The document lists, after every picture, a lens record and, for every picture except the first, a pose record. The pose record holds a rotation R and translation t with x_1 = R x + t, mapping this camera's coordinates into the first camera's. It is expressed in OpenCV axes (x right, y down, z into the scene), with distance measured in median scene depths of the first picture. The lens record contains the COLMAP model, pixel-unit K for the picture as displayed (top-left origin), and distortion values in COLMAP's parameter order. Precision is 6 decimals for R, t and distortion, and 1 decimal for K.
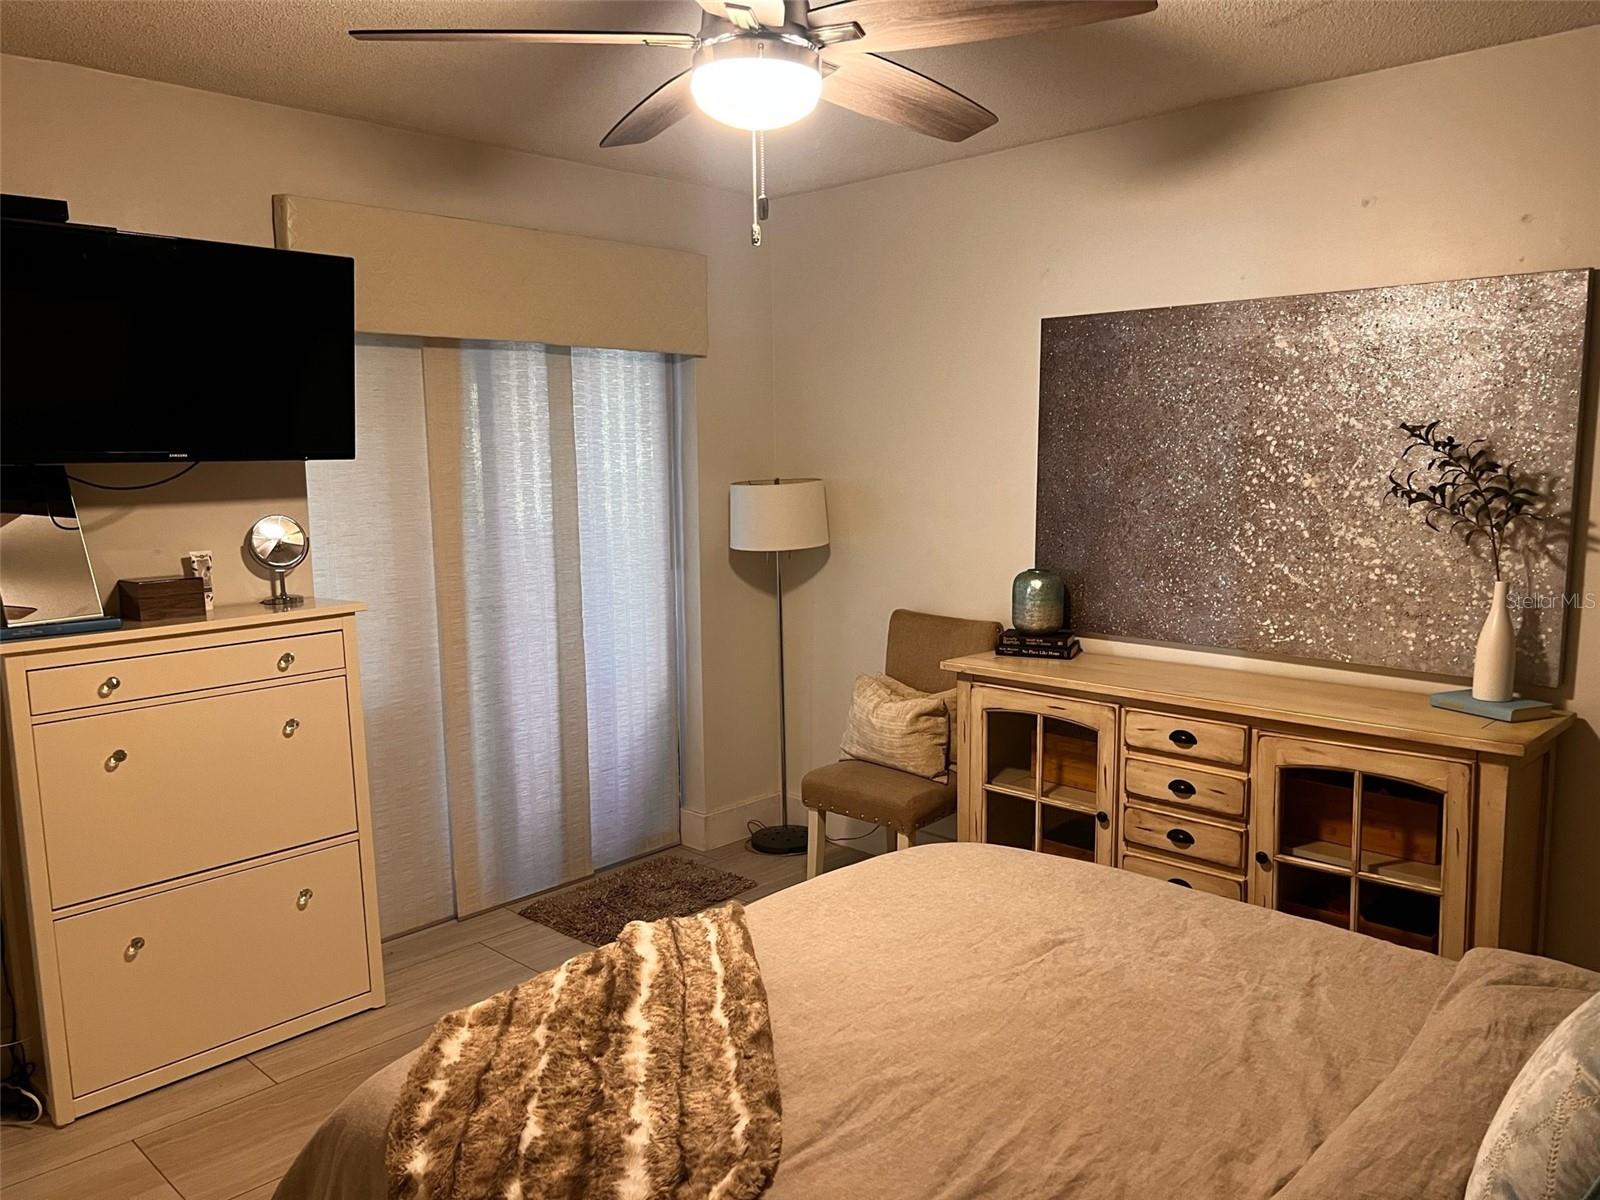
lens RADIAL K [[1212.6, 0, 791.7], [0, 1212.6, 603.2], [0, 0, 1]] dist [0.060199, -0.070395]
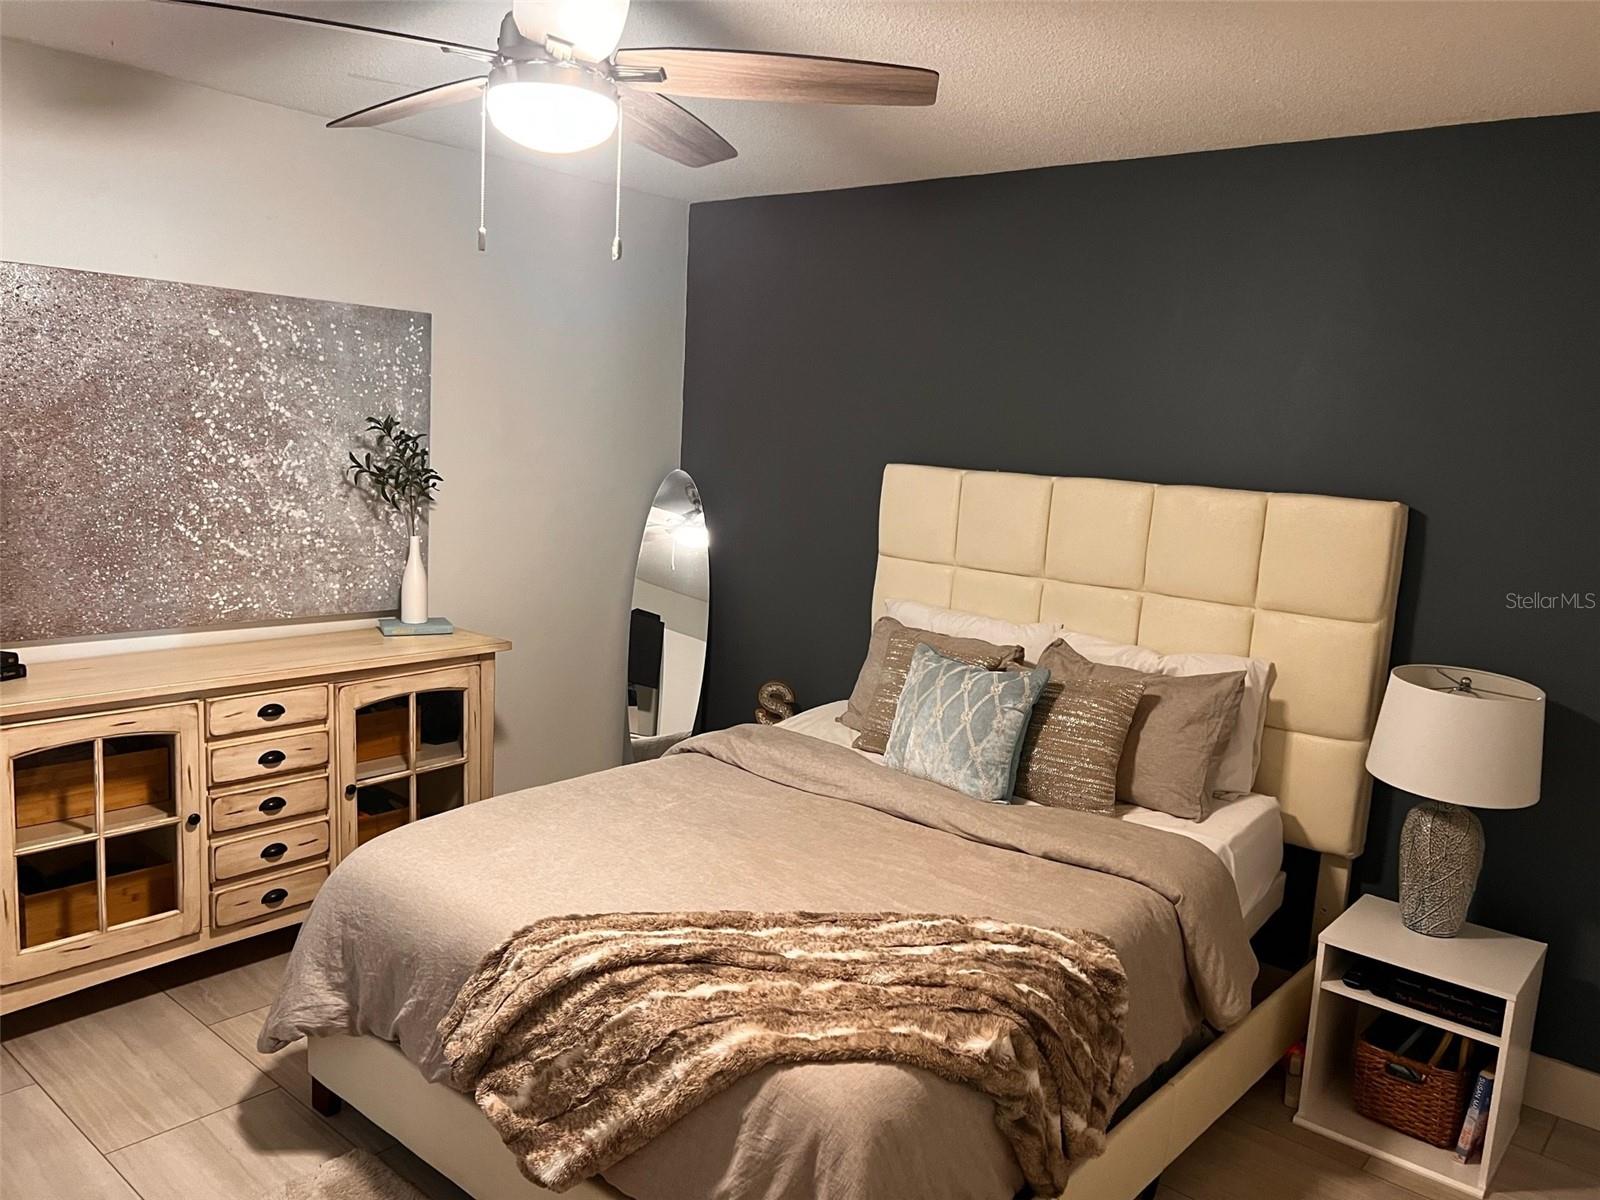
lens RADIAL K [[1212.6, 0, 791.5], [0, 1212.6, 601.8], [0, 0, 1]] dist [0.060199, -0.070395]
pose [[-0.056751, -0.144559, 0.987867, -0.710137], [0.073133, 0.986202, 0.148517, -0.103336], [-0.995706, 0.080674, -0.045396, 0.572634]]
